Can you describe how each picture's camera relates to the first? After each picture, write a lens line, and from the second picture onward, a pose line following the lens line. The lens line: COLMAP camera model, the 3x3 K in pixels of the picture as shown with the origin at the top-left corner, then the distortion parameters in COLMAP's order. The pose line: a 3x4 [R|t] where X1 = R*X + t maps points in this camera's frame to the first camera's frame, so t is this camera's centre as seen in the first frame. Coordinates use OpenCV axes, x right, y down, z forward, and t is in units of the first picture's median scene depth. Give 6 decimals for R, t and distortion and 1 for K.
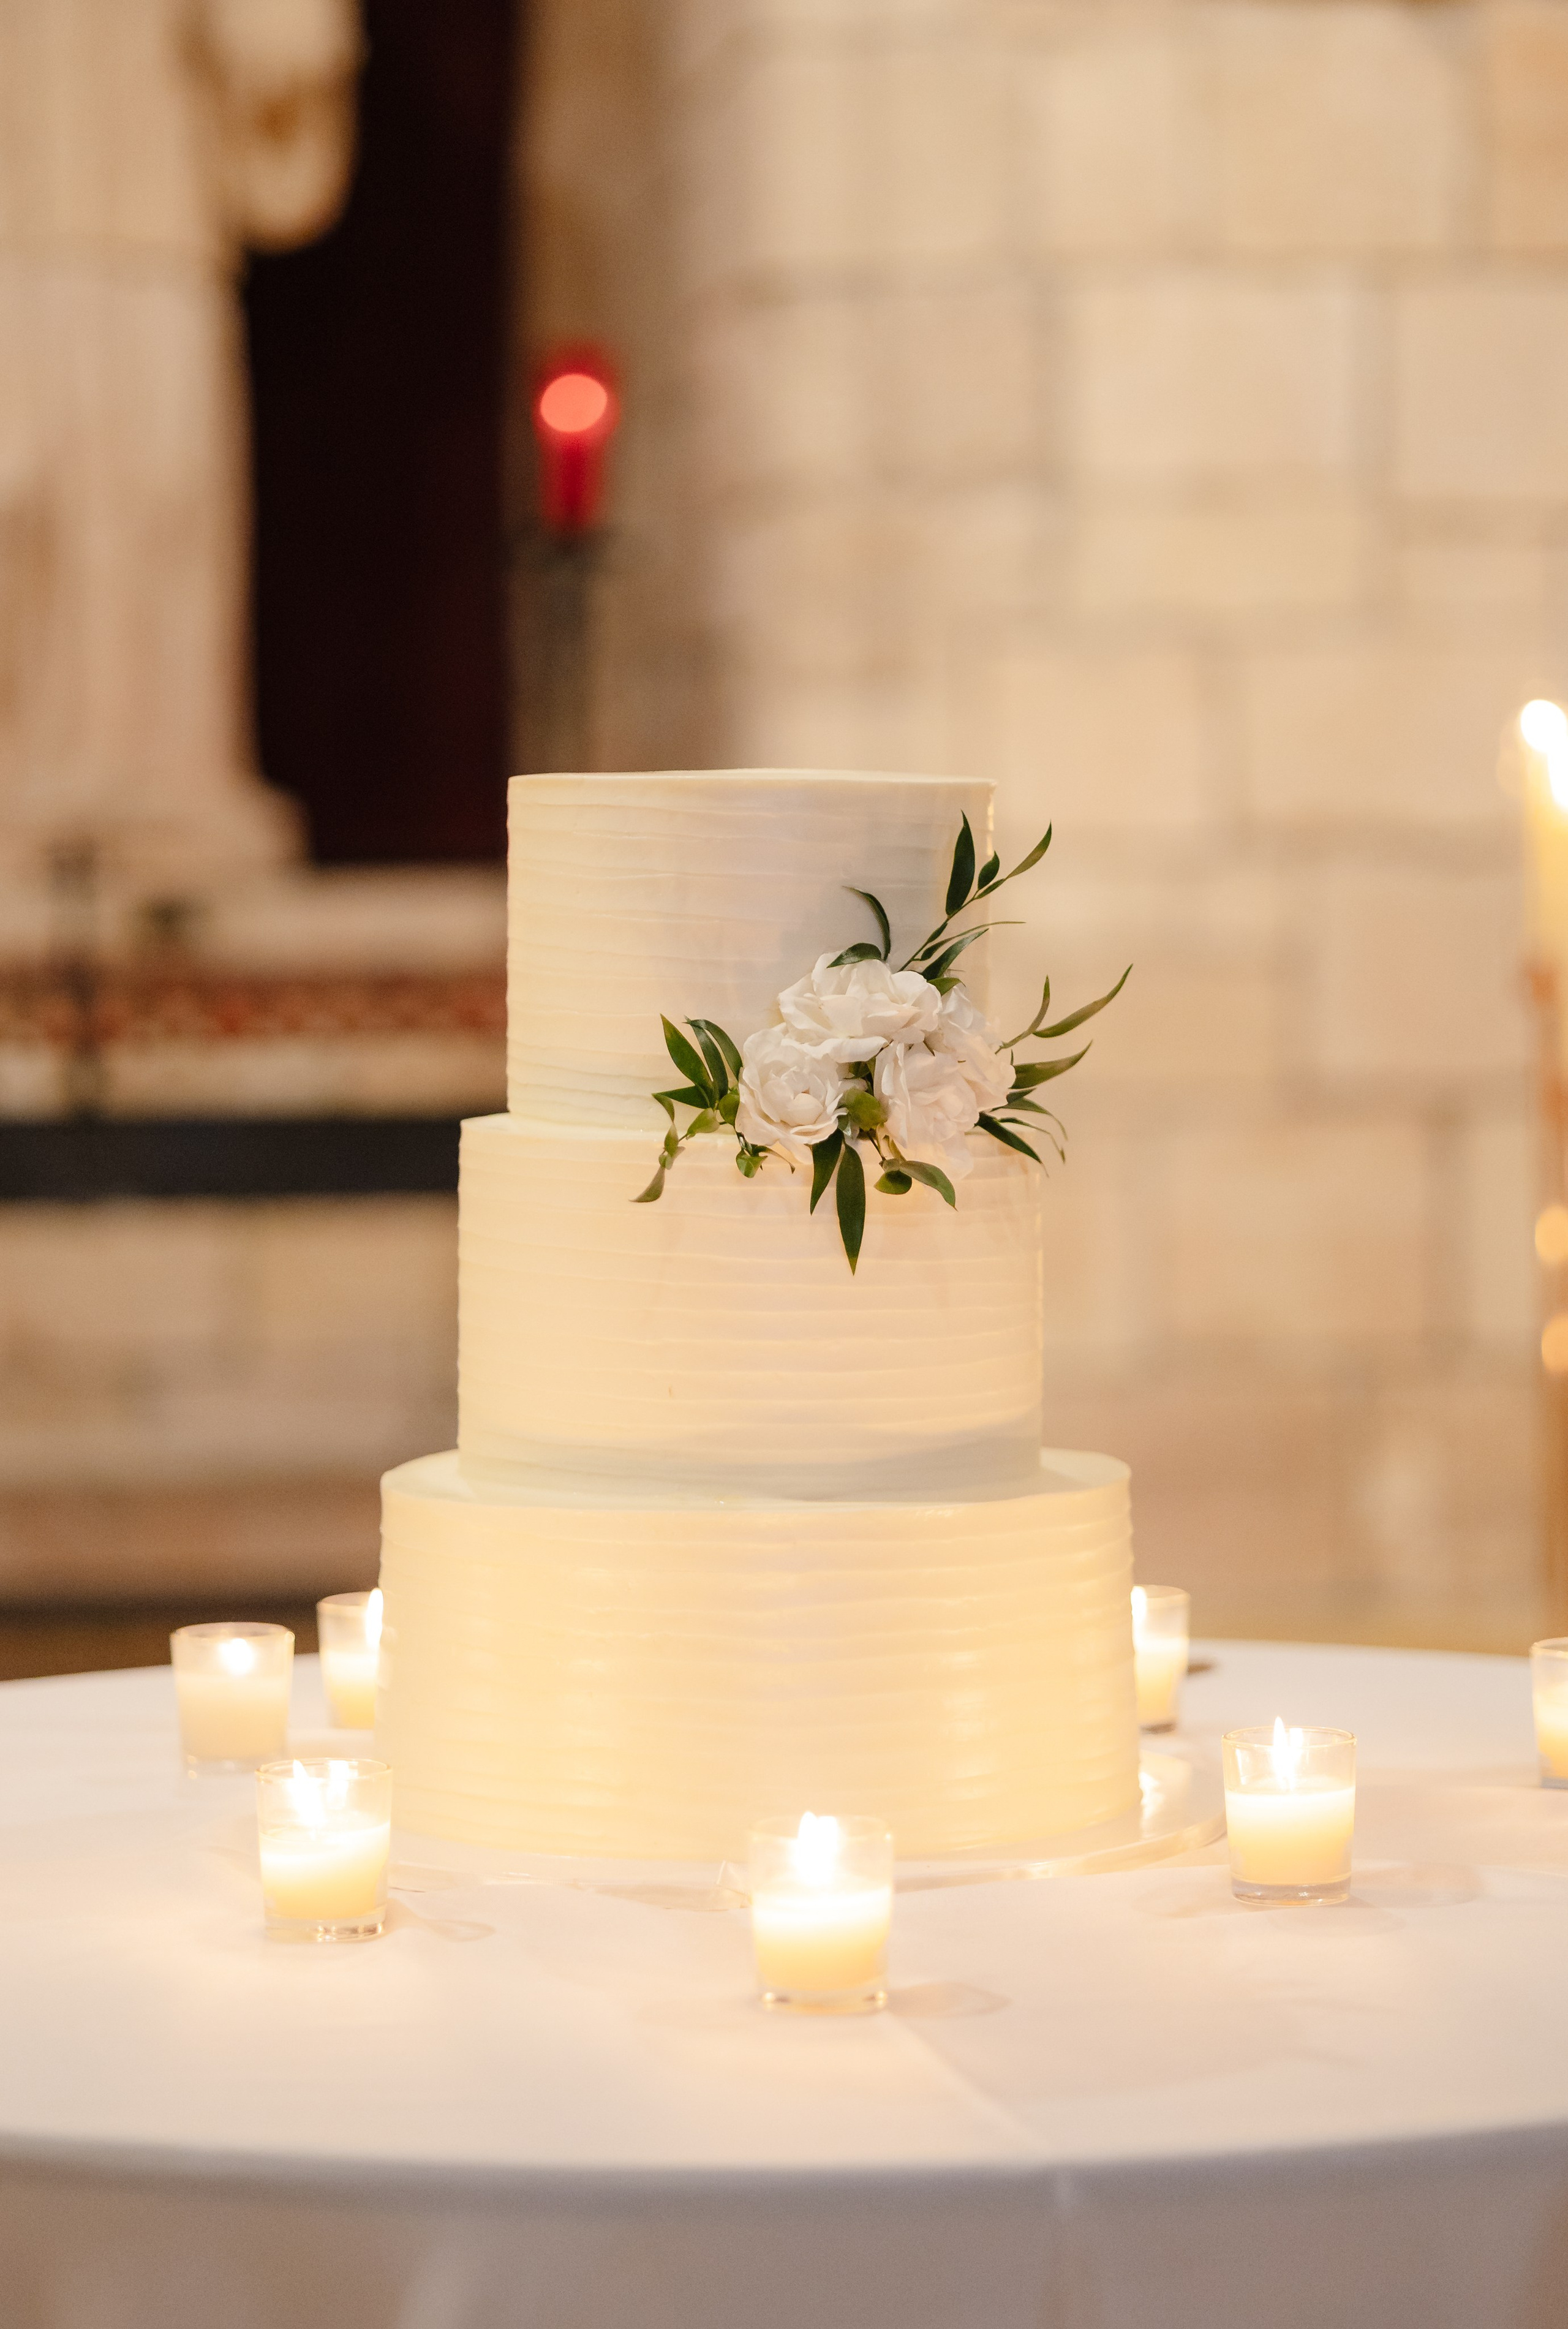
lens RADIAL K [[6025.4, 0, 779.7], [0, 6025.4, 1166.9], [0, 0, 1]] dist [0.150261, 0.000000]
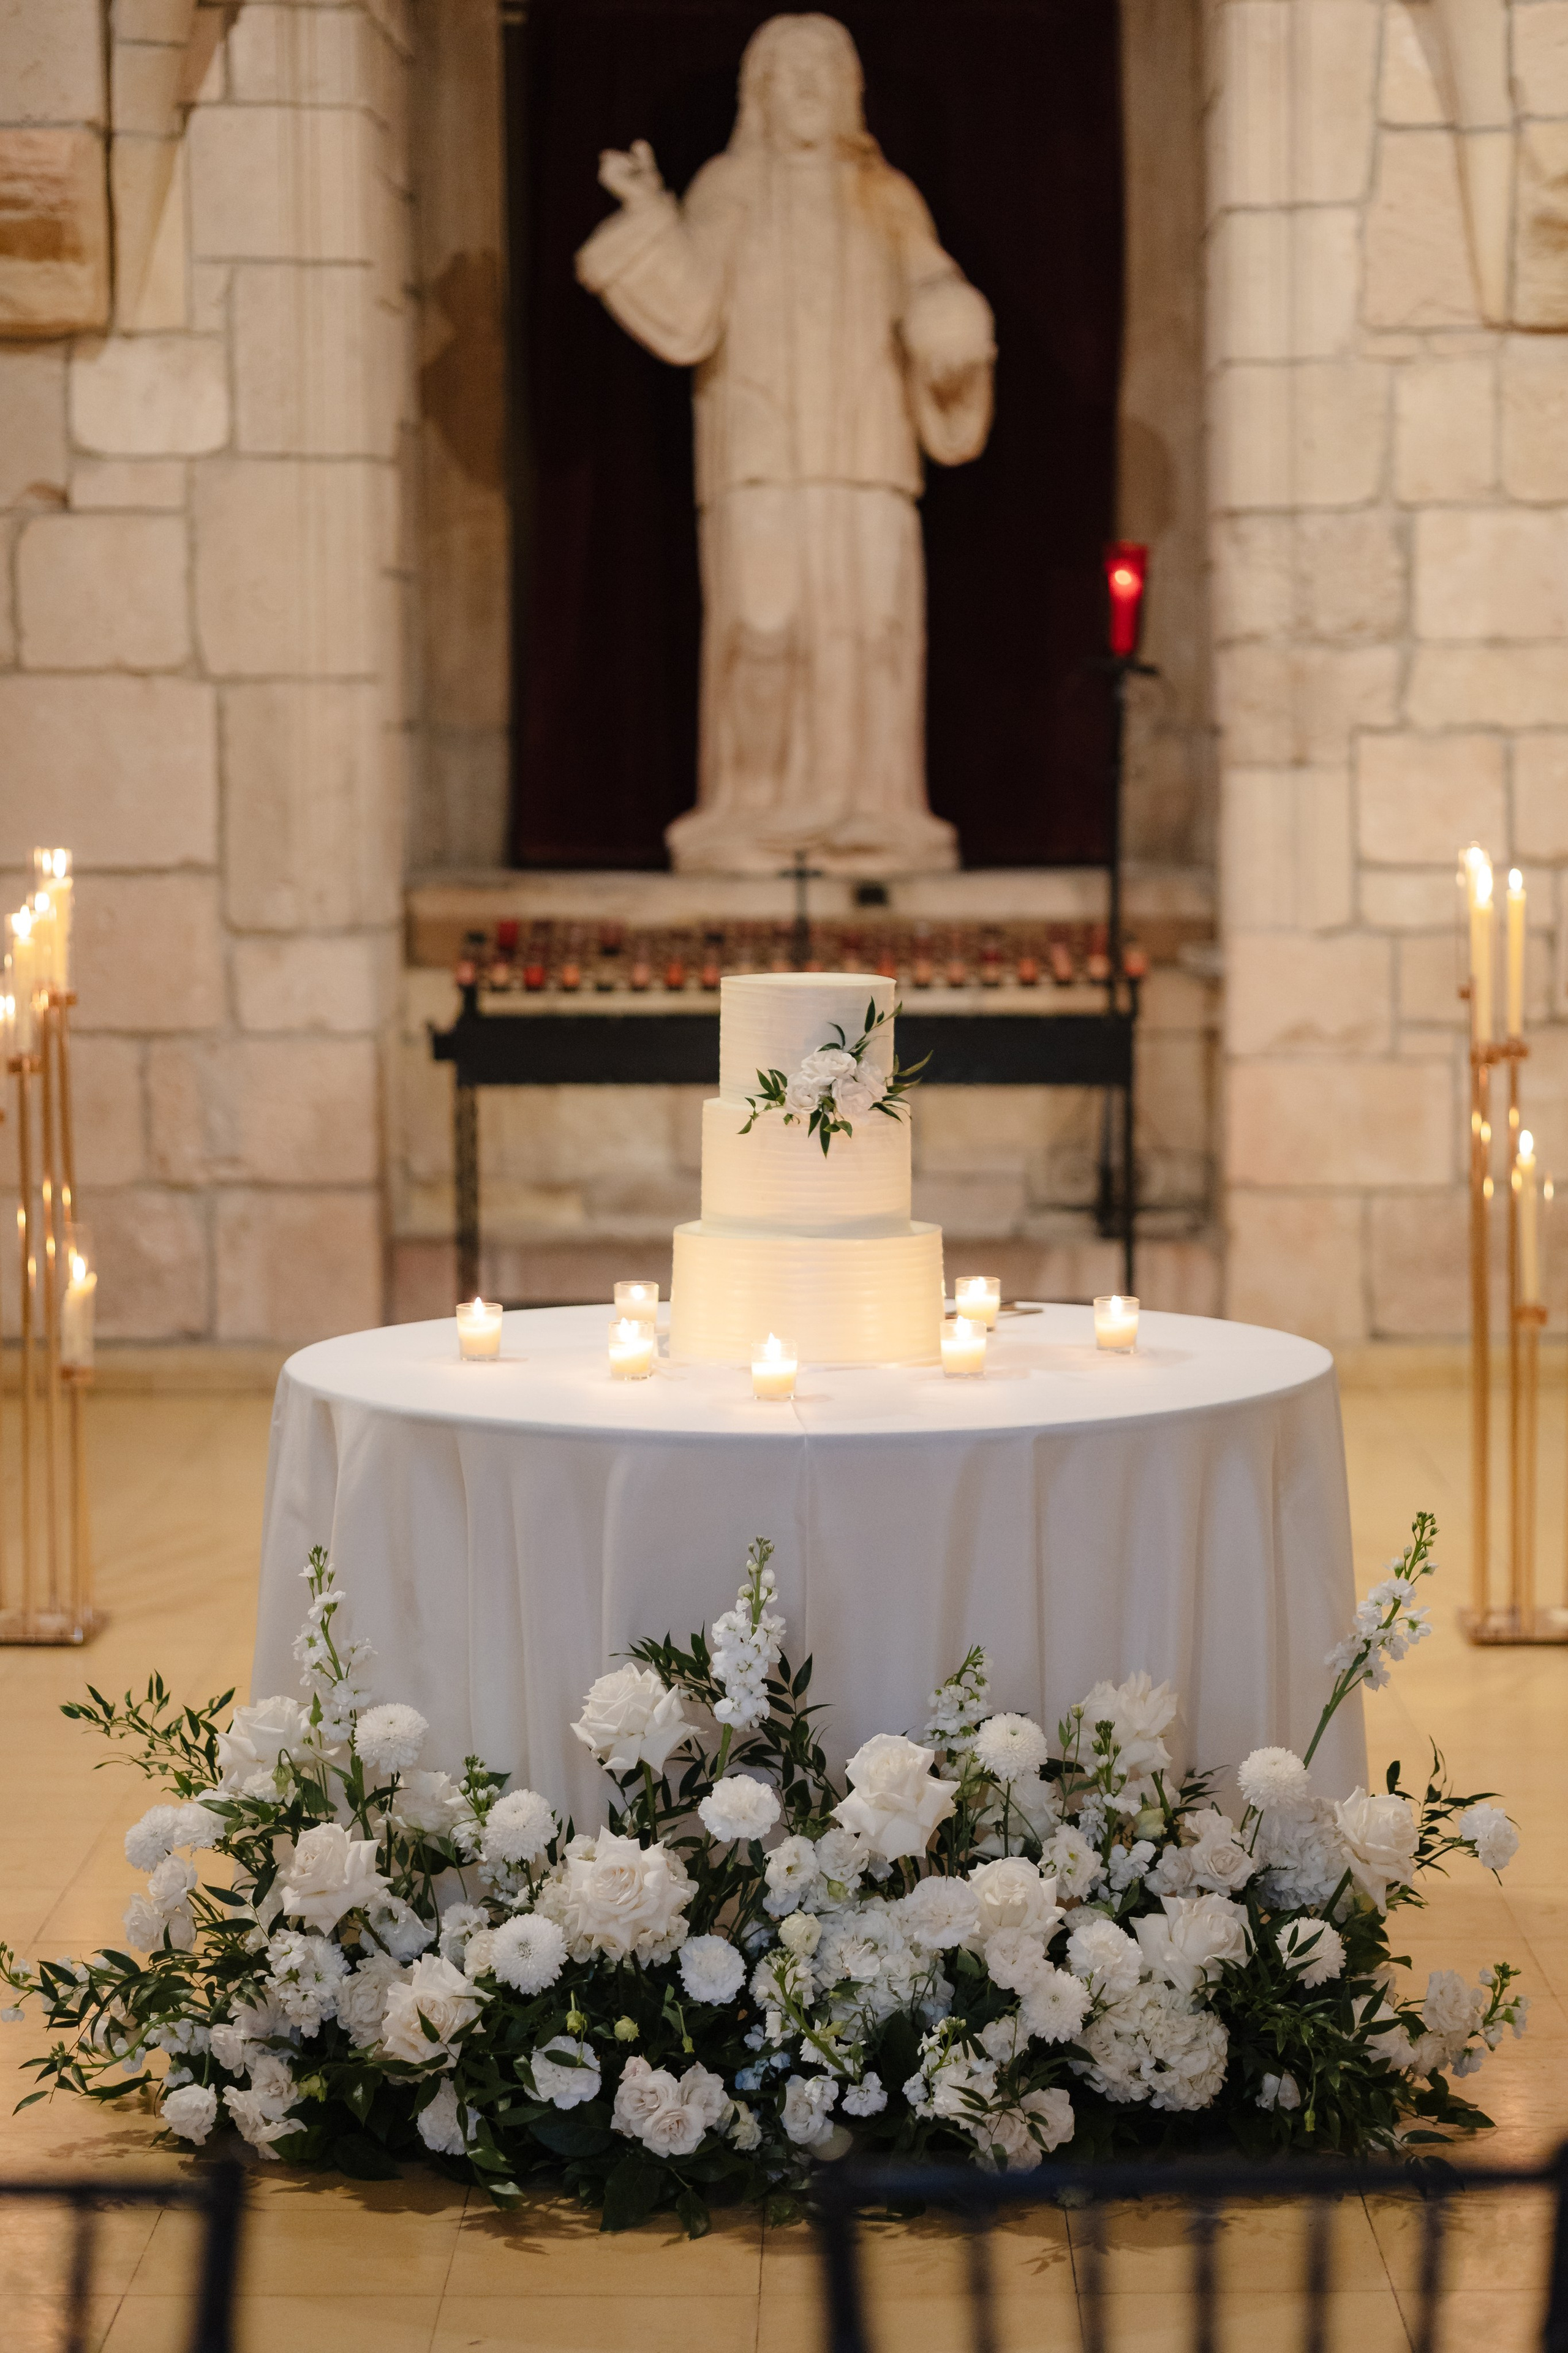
lens RADIAL K [[6087.4, 0, 785.2], [0, 6087.4, 1174.7], [0, 0, 1]] dist [0.150261, 0.000000]
pose [[0.984483, 0.021495, -0.174159, 0.492928], [-0.015505, 0.999243, 0.035680, -0.076950], [0.174794, -0.032426, 0.984071, -1.833879]]
